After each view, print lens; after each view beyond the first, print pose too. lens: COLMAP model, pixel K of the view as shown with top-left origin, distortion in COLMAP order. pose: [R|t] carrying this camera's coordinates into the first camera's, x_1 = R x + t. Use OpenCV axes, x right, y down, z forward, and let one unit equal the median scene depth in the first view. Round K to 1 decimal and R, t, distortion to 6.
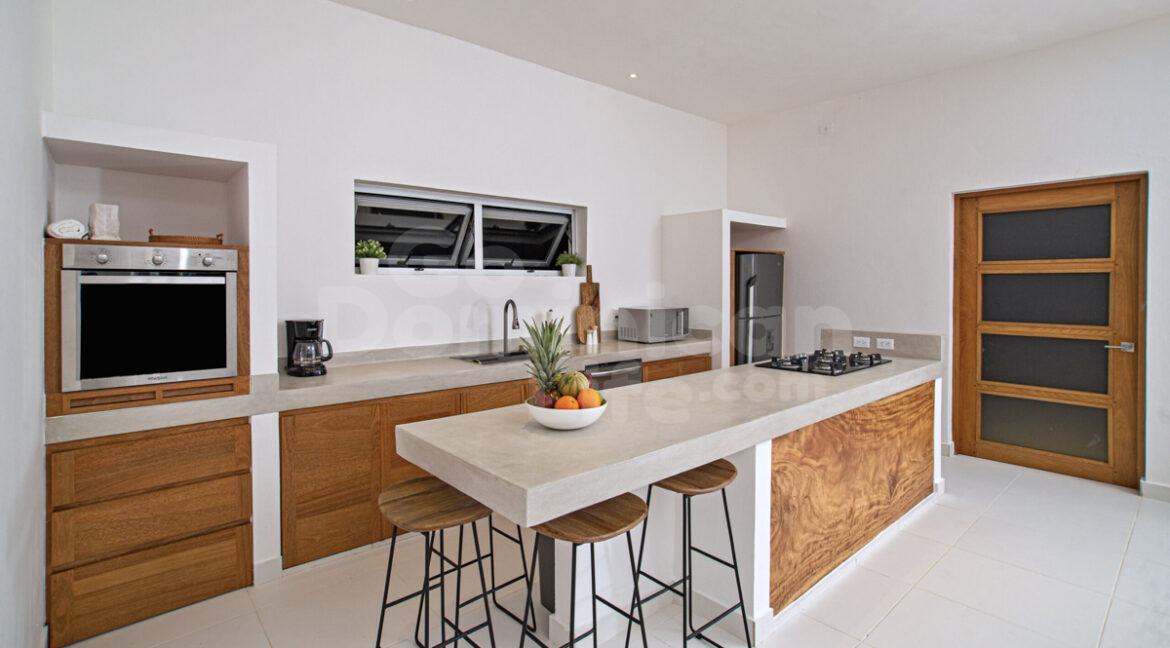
lens RADIAL K [[555.9, 0, 566.0], [0, 555.9, 290.8], [0, 0, 1]] dist [-0.005670, -0.000034]
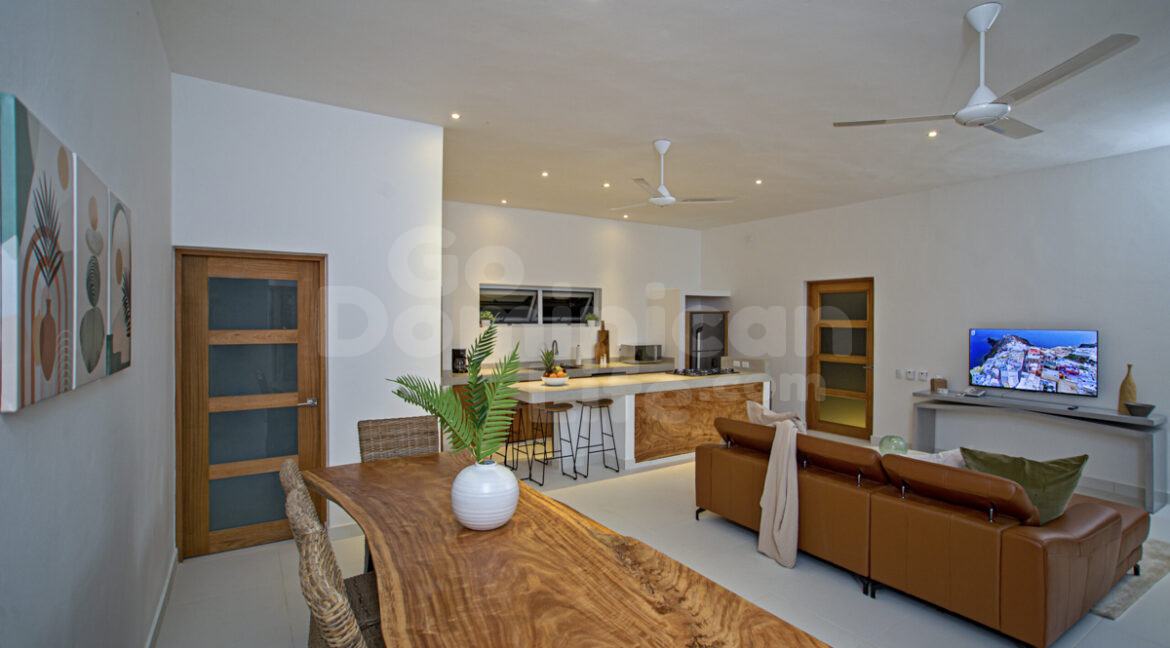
lens RADIAL K [[555.9, 0, 603.9], [0, 555.9, 321.0], [0, 0, 1]] dist [-0.005670, -0.000034]
pose [[0.993259, 0.004167, -0.115845, 0.284429], [-0.005351, 0.999937, -0.009914, -0.030207], [0.115796, 0.010467, 0.993218, -0.885294]]
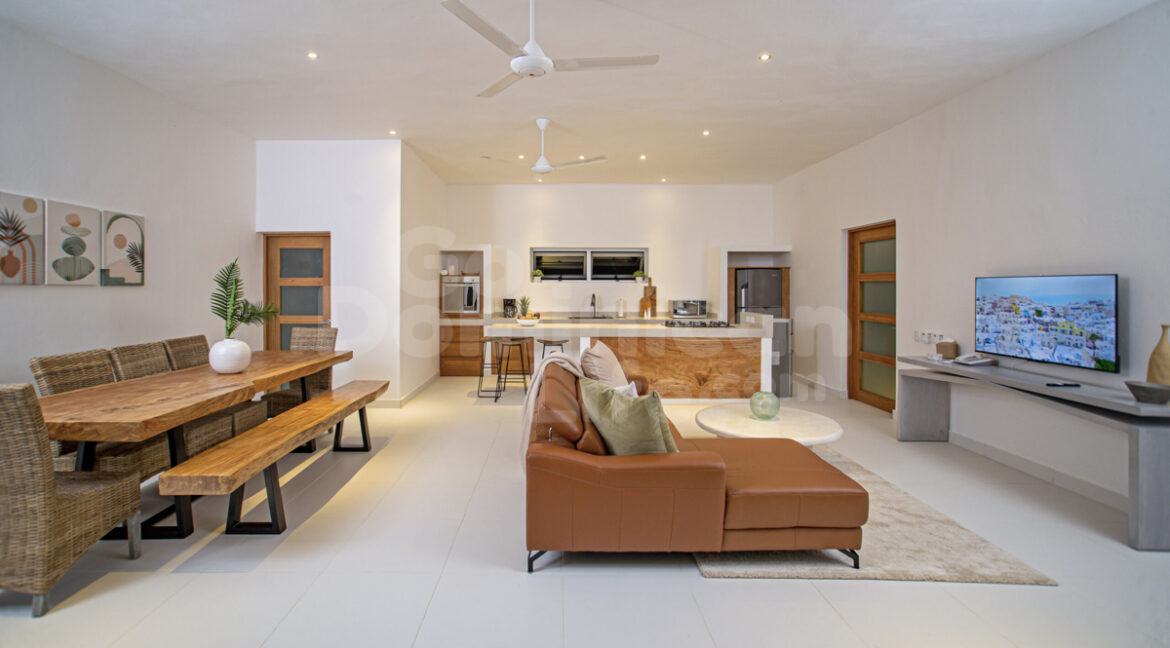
lens RADIAL K [[516.5, 0, 552.4], [0, 516.5, 286.6], [0, 0, 1]] dist [-0.002822, 0.000302]
pose [[0.753567, 0.002793, -0.657365, 1.099974], [-0.012533, 0.999870, -0.010120, 0.009698], [0.657252, 0.015865, 0.753504, -0.669905]]
